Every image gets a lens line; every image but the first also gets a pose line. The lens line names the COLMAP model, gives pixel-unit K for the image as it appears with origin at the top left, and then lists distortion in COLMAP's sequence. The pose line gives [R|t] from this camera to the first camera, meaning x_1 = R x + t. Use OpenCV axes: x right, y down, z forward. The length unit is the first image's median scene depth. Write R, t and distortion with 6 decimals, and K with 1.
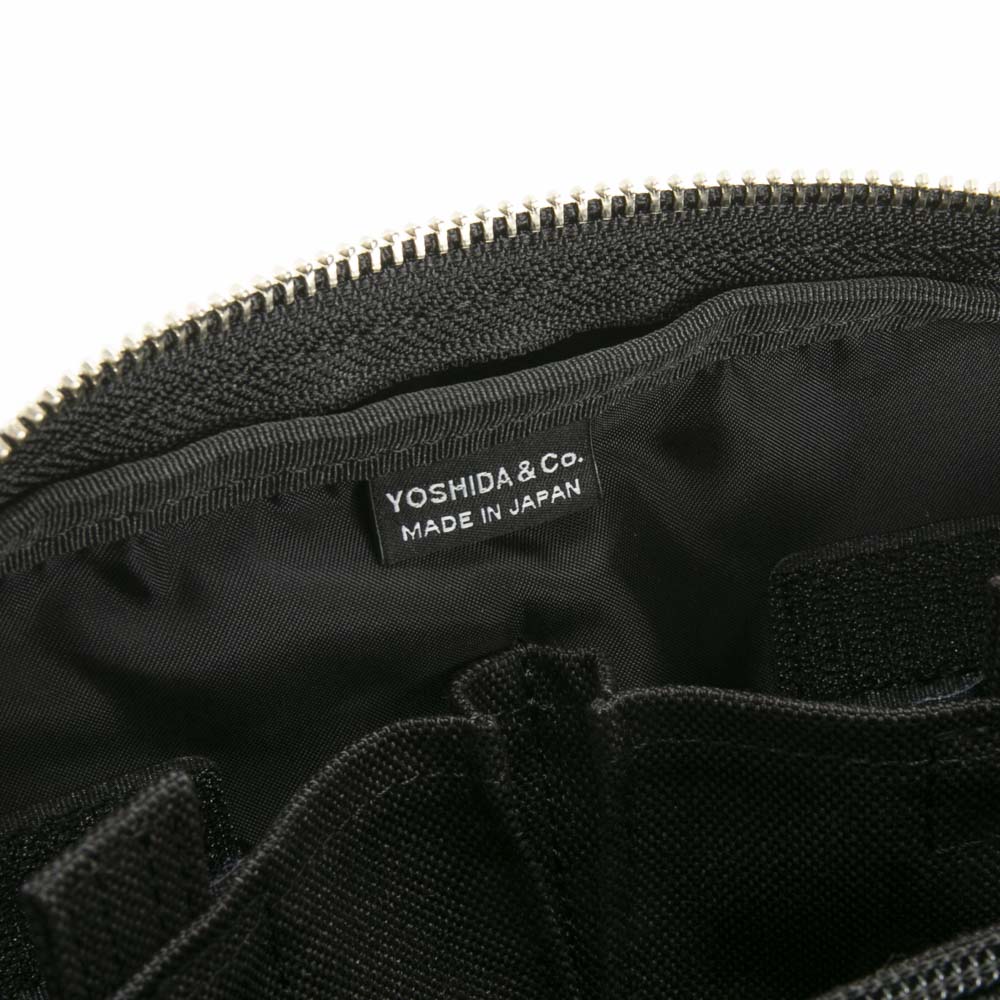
lens RADIAL K [[2852.6, 0, 500.6], [0, 2852.6, 499.8], [0, 0, 1]] dist [0.008584, 0.000000]
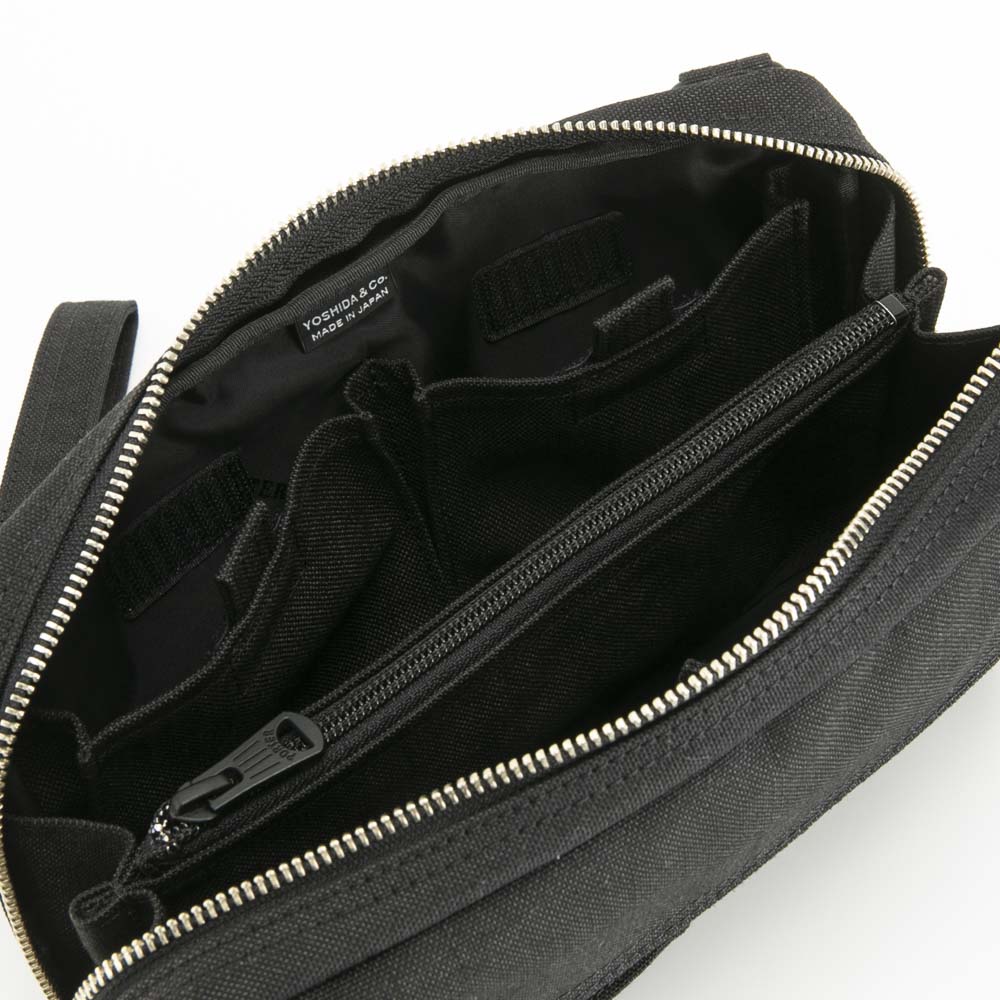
lens RADIAL K [[2852.6, 0, 499.9], [0, 2852.6, 500.1], [0, 0, 1]] dist [0.008584, 0.000000]
pose [[0.965105, -0.212267, 0.153347, -0.244478], [0.133346, 0.902357, 0.409842, -0.708858], [-0.225369, -0.375092, 0.899174, -0.930534]]
